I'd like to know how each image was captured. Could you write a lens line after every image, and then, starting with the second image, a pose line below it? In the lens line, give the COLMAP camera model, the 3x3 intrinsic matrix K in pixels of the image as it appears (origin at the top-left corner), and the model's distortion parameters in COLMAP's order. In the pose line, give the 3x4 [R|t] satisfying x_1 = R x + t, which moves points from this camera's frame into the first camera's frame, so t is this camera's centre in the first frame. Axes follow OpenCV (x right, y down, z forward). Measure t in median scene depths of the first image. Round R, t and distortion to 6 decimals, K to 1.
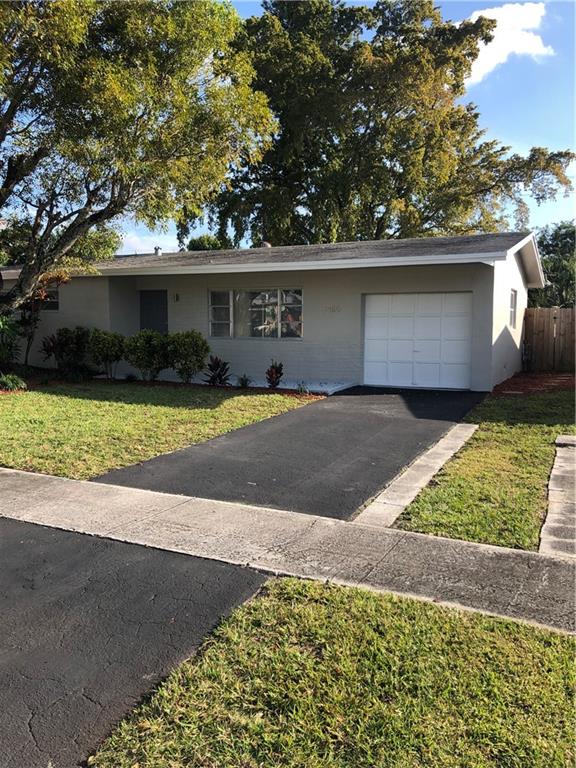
lens RADIAL K [[625.8, 0, 291.0], [0, 625.8, 385.1], [0, 0, 1]] dist [0.029609, -0.027457]
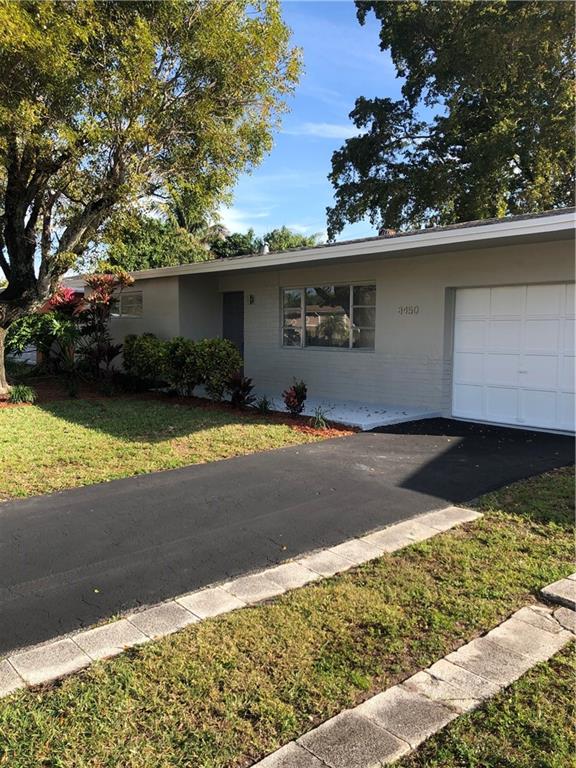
lens RADIAL K [[625.8, 0, 285.9], [0, 625.8, 379.9], [0, 0, 1]] dist [0.029609, -0.027457]
pose [[0.910881, 0.035401, -0.411147, 0.243407], [-0.042268, 0.999077, -0.007619, -0.029236], [0.410498, 0.024318, 0.911537, 0.280594]]
